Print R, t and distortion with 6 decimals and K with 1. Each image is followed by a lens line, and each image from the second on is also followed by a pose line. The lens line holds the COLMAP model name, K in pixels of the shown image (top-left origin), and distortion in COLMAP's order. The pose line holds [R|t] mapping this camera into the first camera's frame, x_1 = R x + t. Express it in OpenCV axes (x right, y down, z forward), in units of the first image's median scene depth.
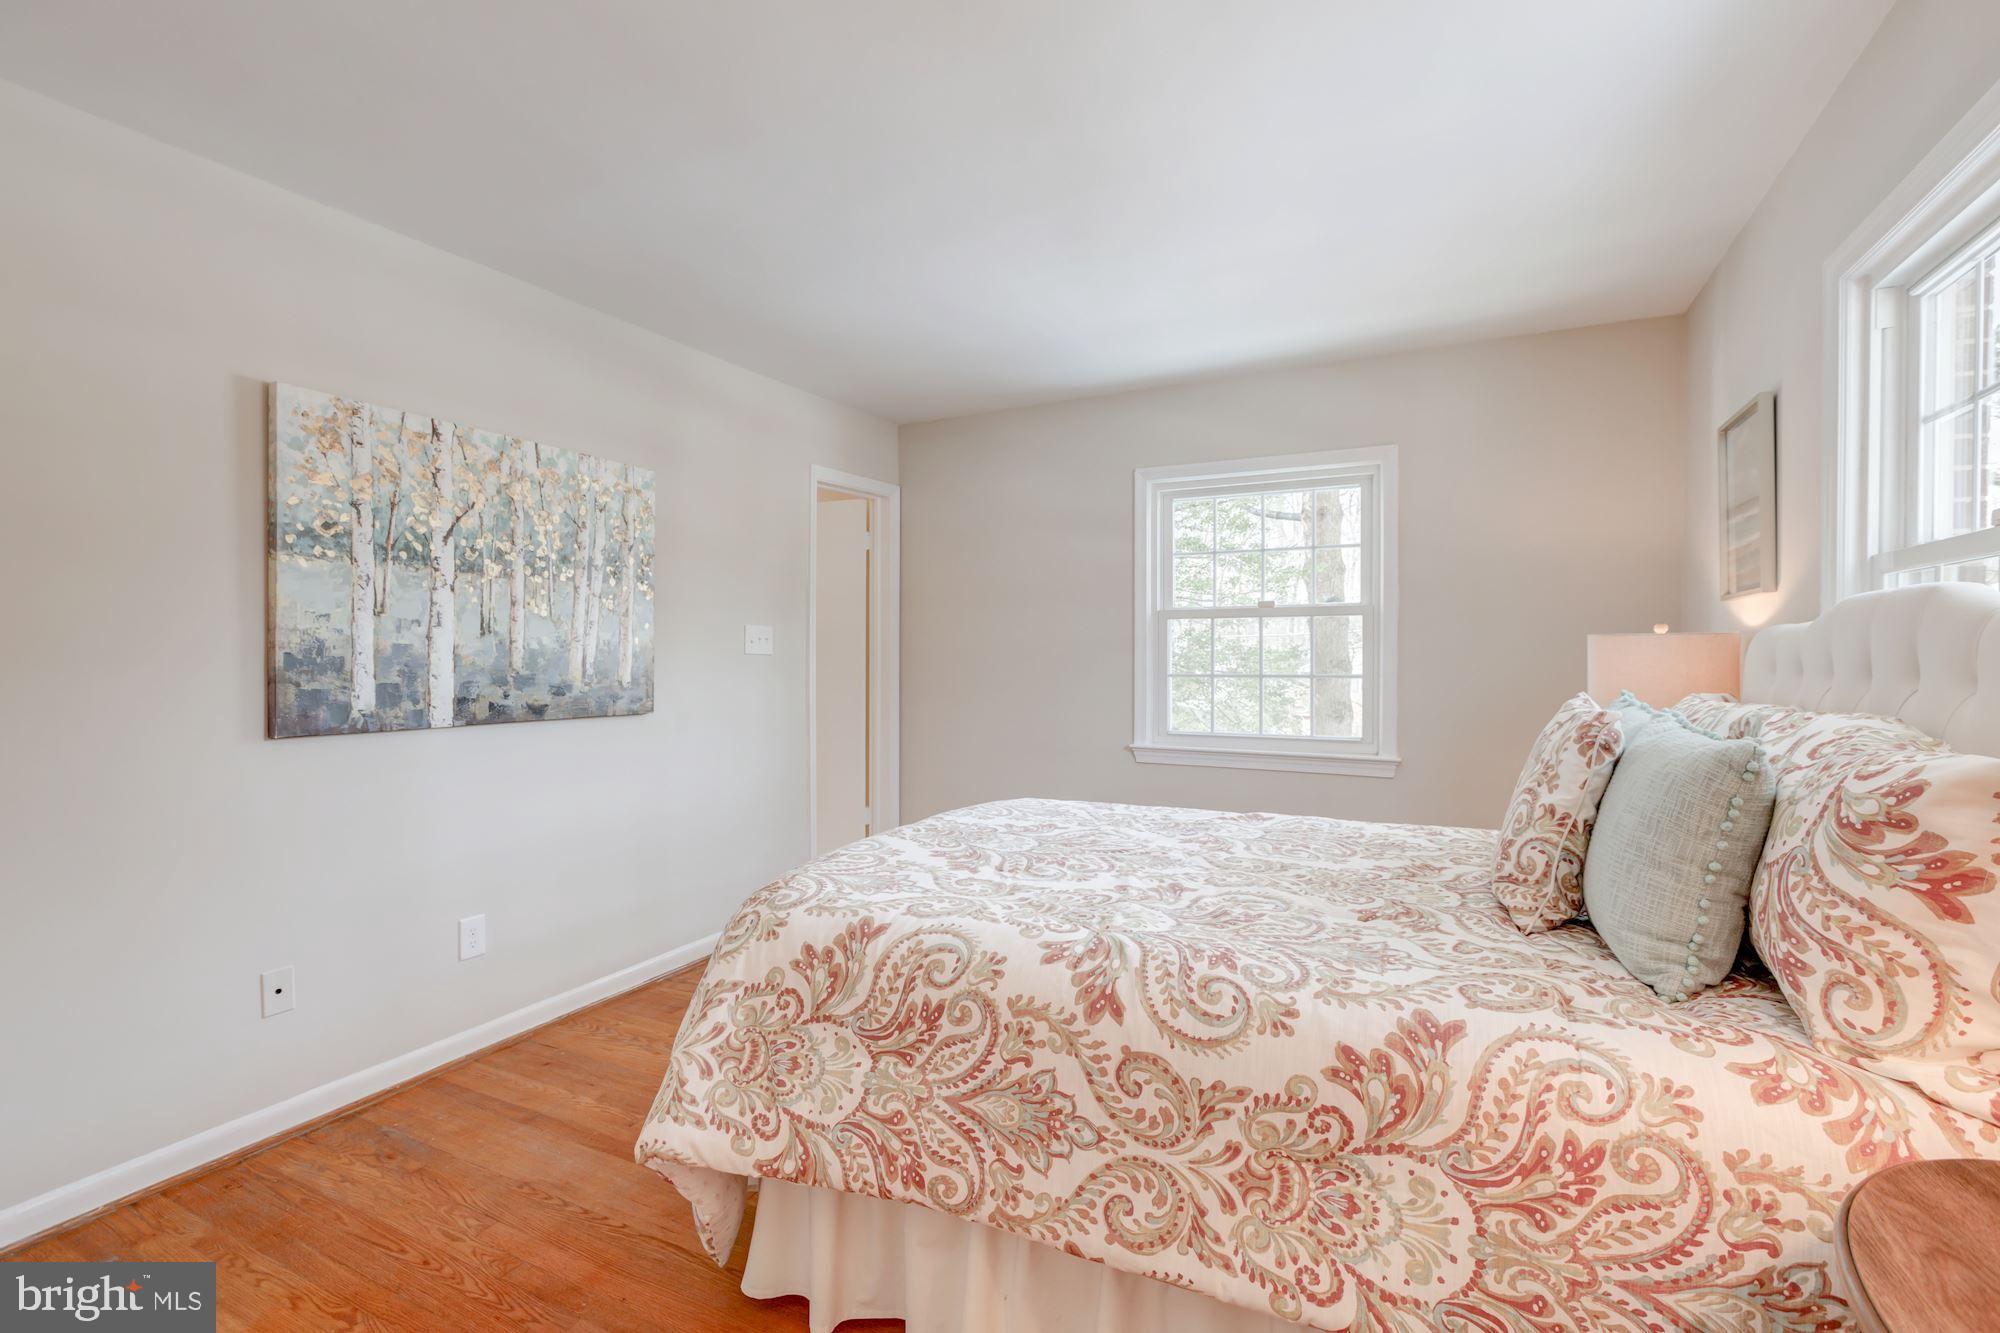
lens RADIAL K [[900.8, 0, 1008.8], [0, 900.8, 659.8], [0, 0, 1]] dist [0.004133, -0.000541]
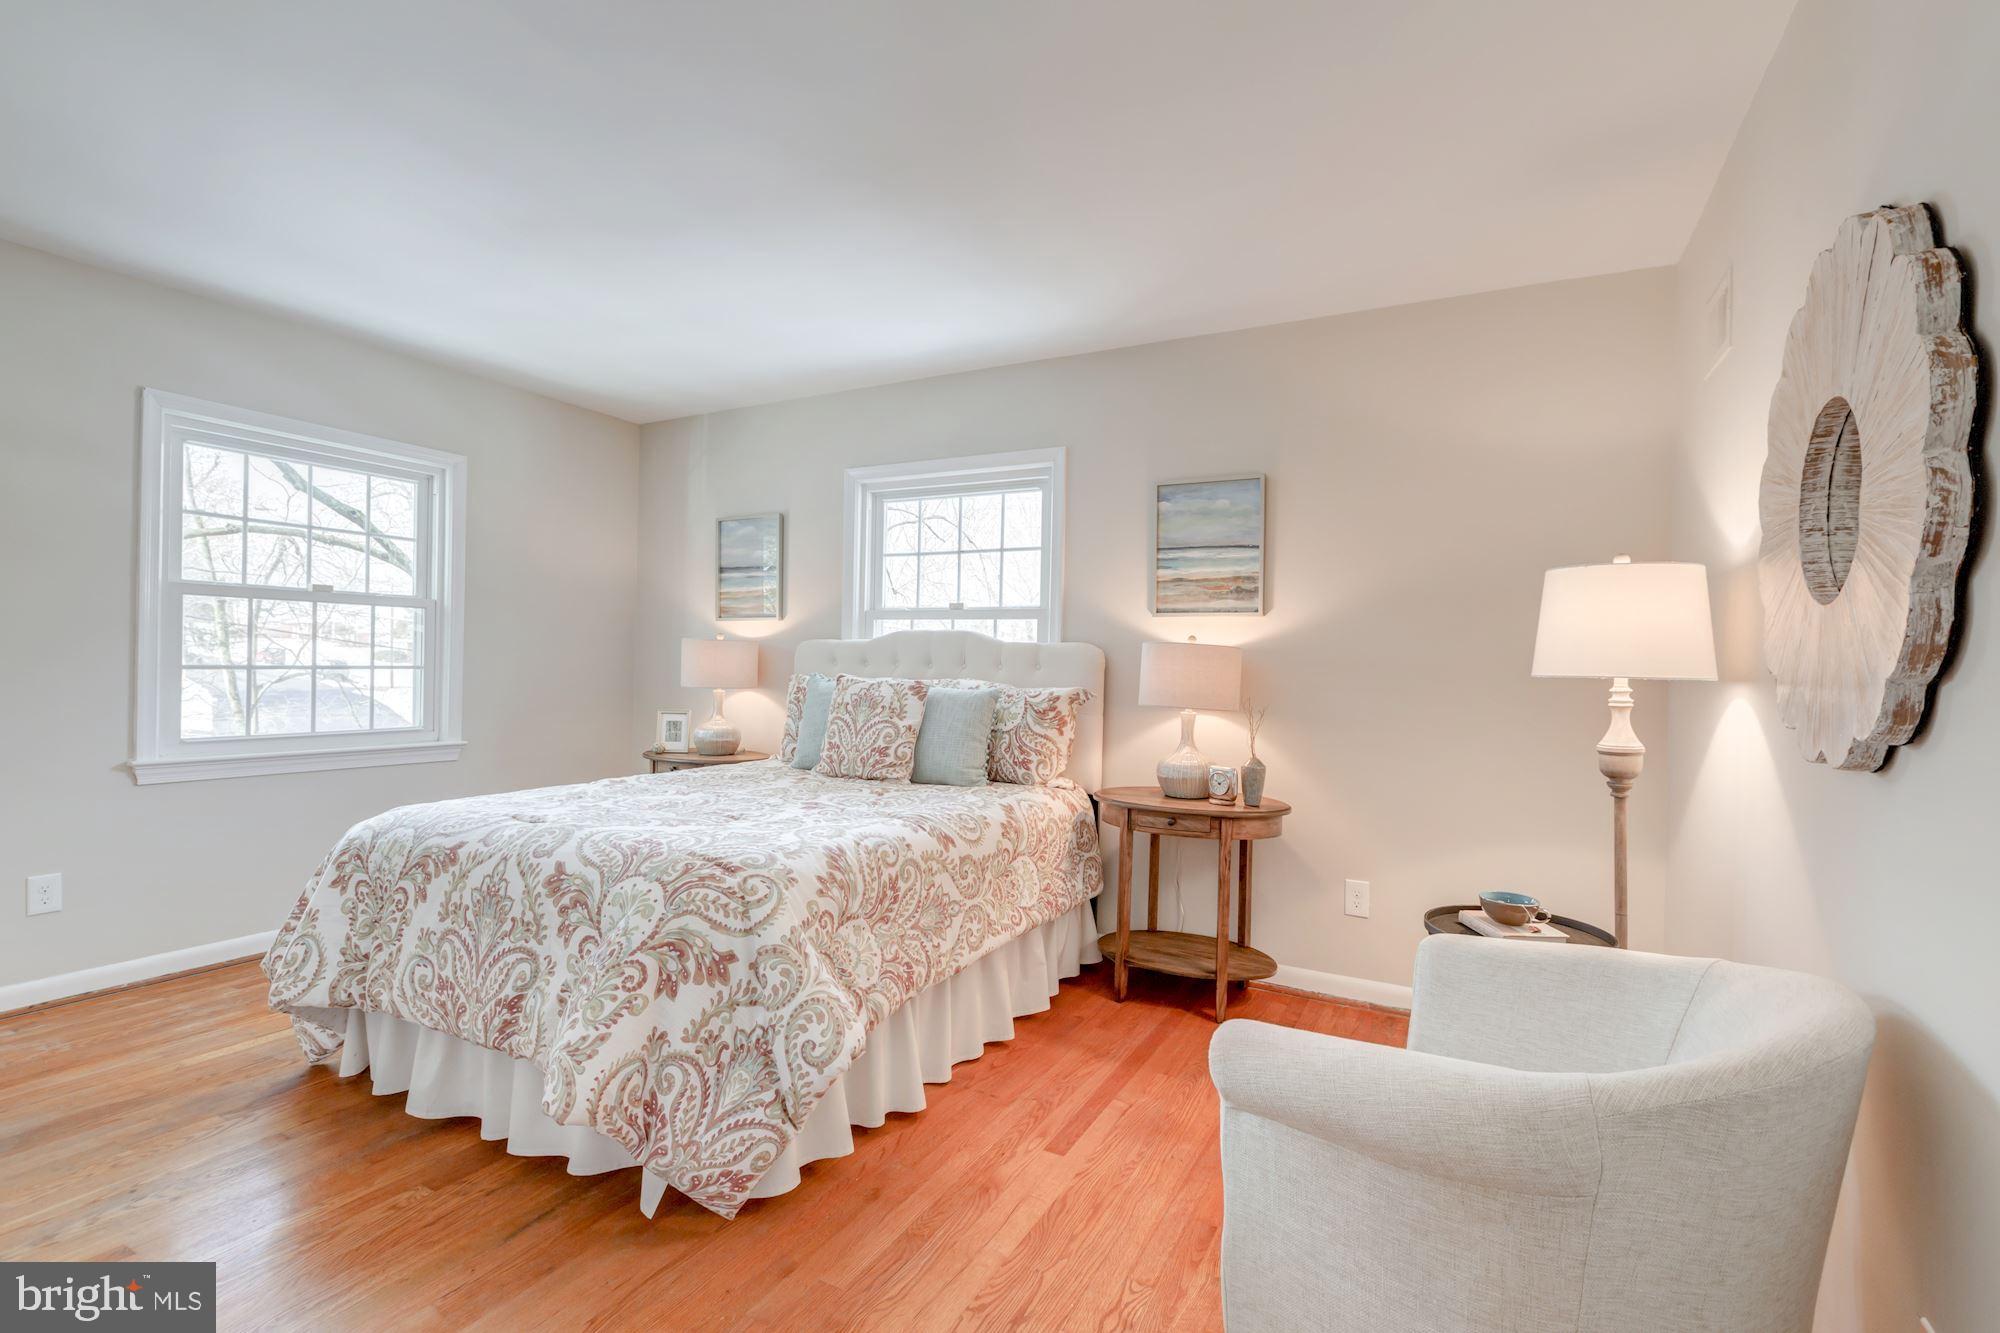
lens RADIAL K [[900.8, 0, 1005.3], [0, 900.8, 665.6], [0, 0, 1]] dist [0.004133, -0.000541]
pose [[0.024163, 0.001380, 0.999707, -1.707449], [-0.013812, 0.999904, -0.001047, 0.022502], [-0.999613, -0.013783, 0.024179, 0.823513]]
